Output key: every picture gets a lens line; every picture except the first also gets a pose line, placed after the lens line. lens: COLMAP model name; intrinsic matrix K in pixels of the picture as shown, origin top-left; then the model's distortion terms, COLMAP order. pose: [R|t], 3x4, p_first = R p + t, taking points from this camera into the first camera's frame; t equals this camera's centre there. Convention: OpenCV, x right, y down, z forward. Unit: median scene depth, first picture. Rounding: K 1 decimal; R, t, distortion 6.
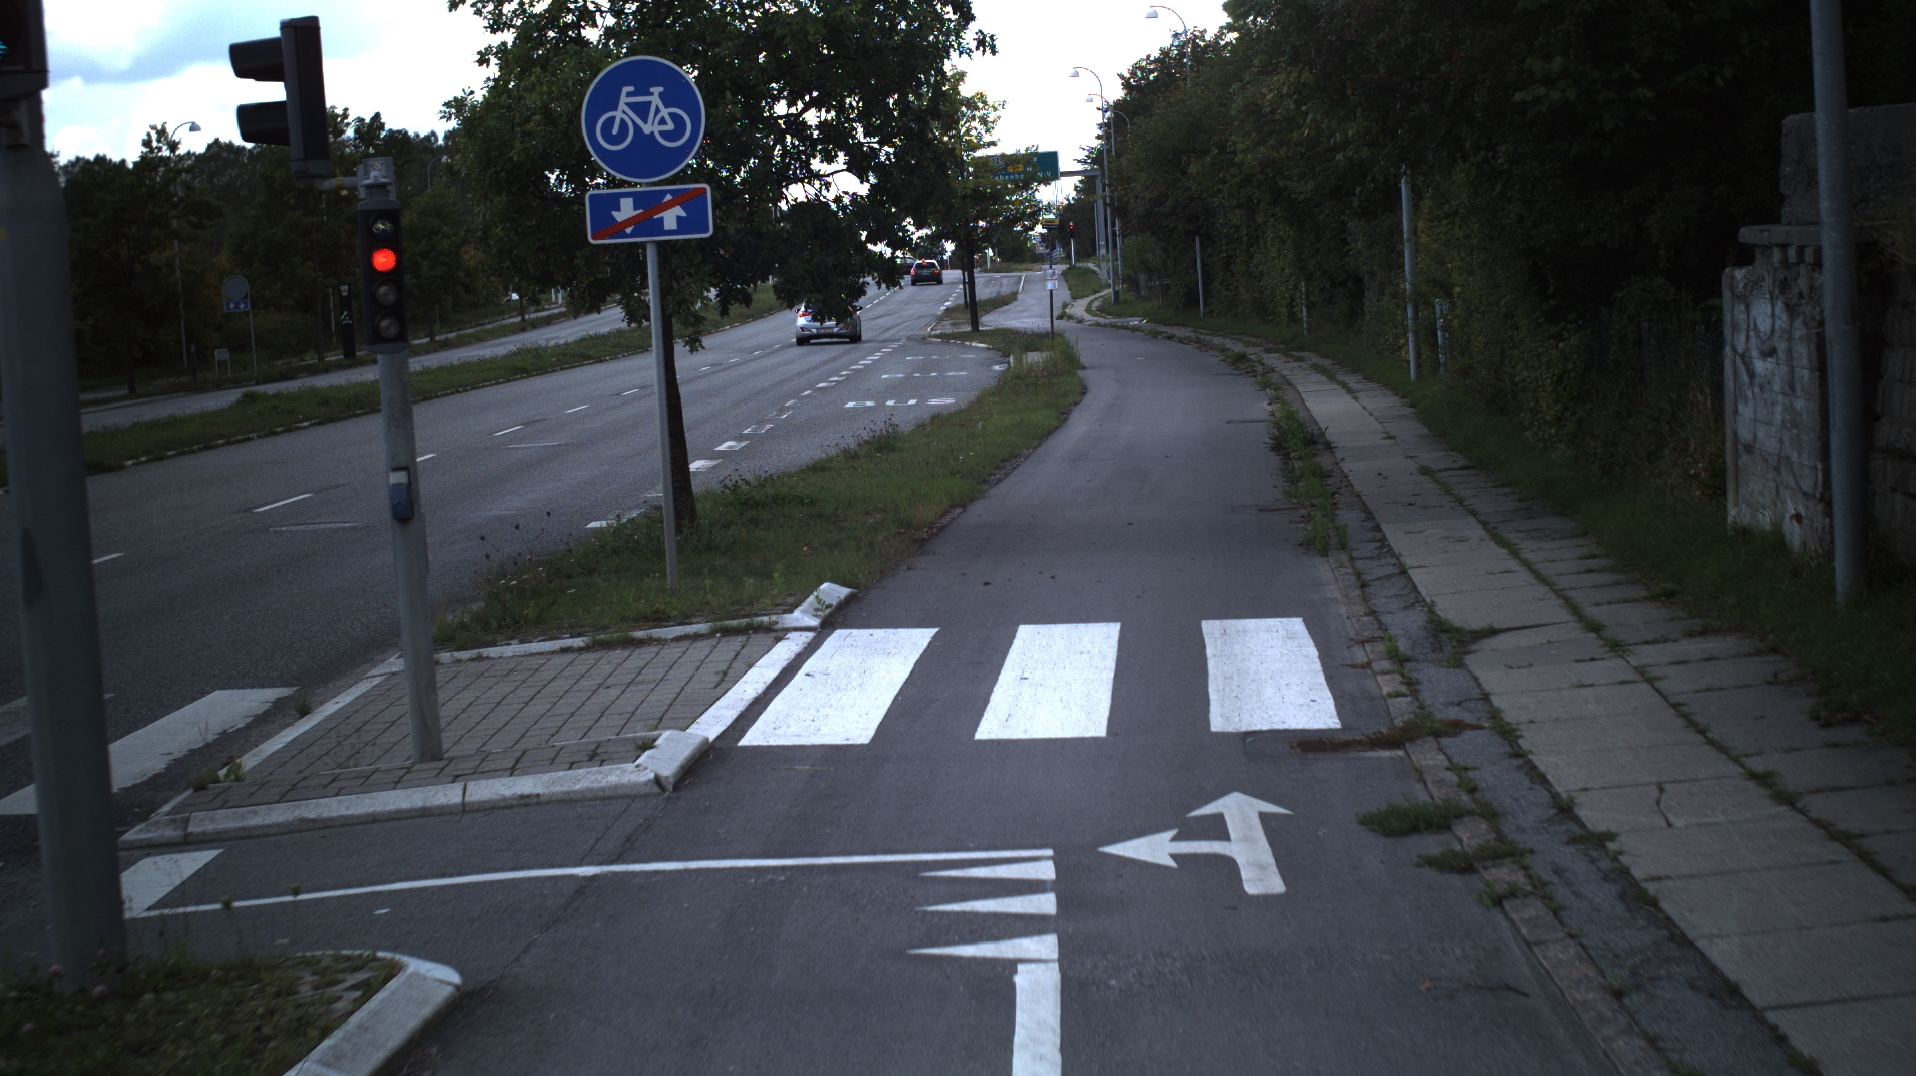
lens RADIAL K [[3381.3, 0, 958.0], [0, 3381.3, 538.0], [0, 0, 1]] dist [-0.277042, 0.277029]
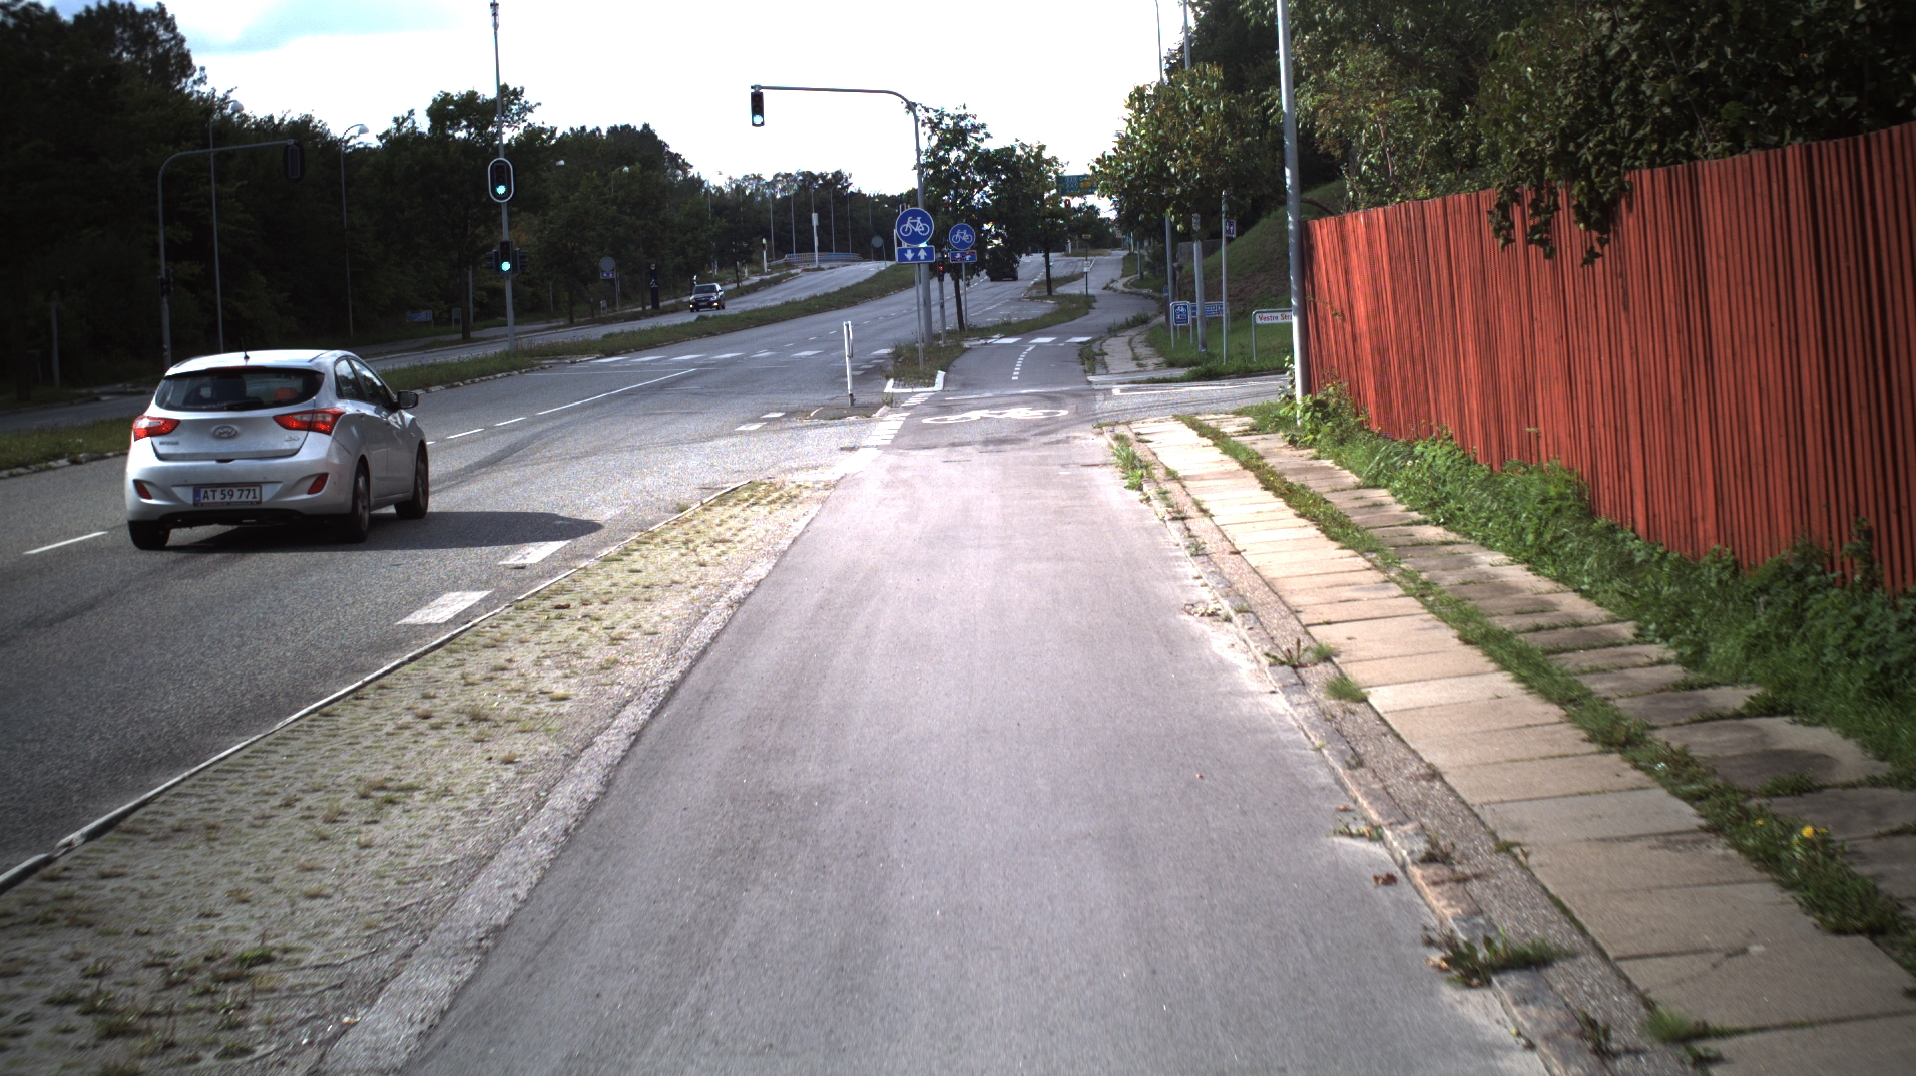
lens RADIAL K [[3381.3, 0, 958.0], [0, 3381.3, 538.0], [0, 0, 1]] dist [-0.277042, 0.277029]
pose [[0.999557, 0.011989, -0.027248, 0.007497], [-0.011805, 0.999906, 0.006918, 0.056911], [0.027328, -0.006594, 0.999605, -0.800083]]
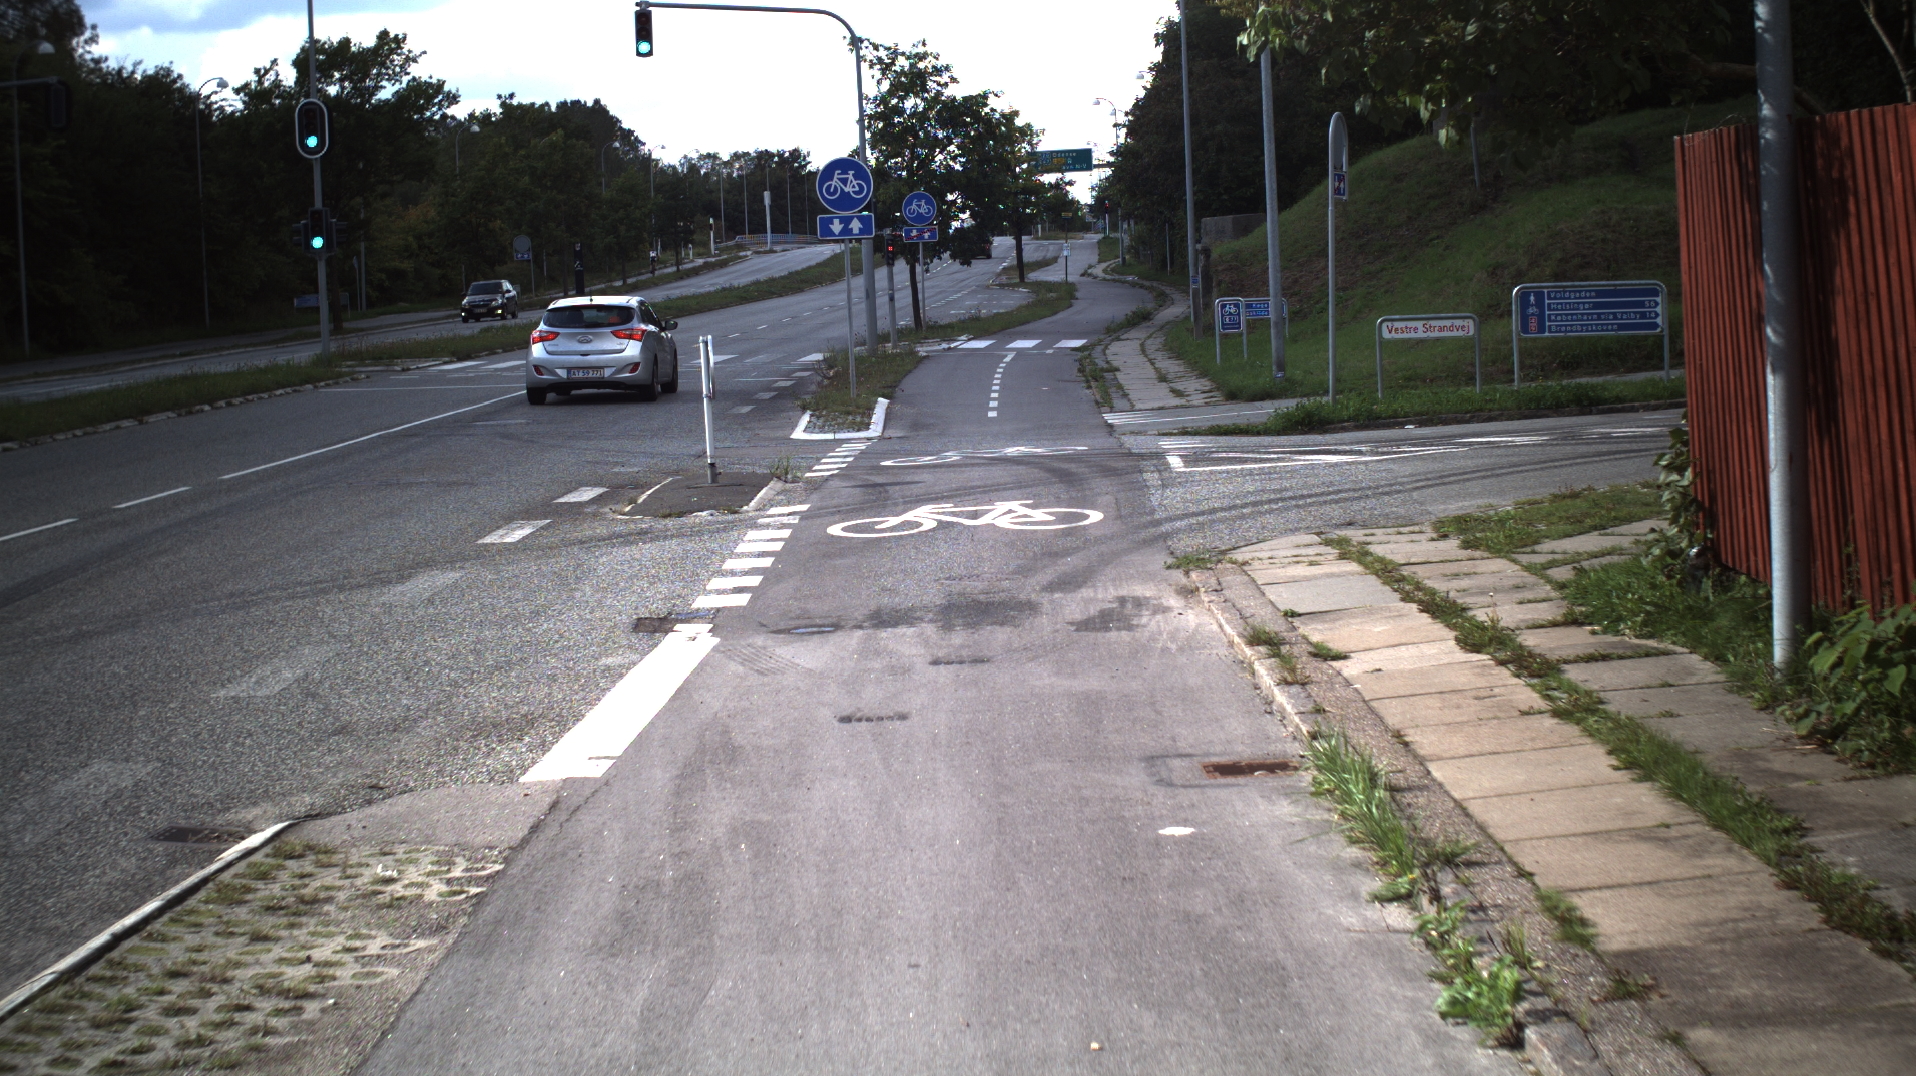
lens RADIAL K [[3381.3, 0, 958.0], [0, 3381.3, 538.0], [0, 0, 1]] dist [-0.277042, 0.277029]
pose [[0.999692, 0.019066, -0.015911, 0.002971], [-0.018886, 0.999757, 0.011383, 0.041018], [0.016124, -0.011079, 0.999809, -0.572076]]
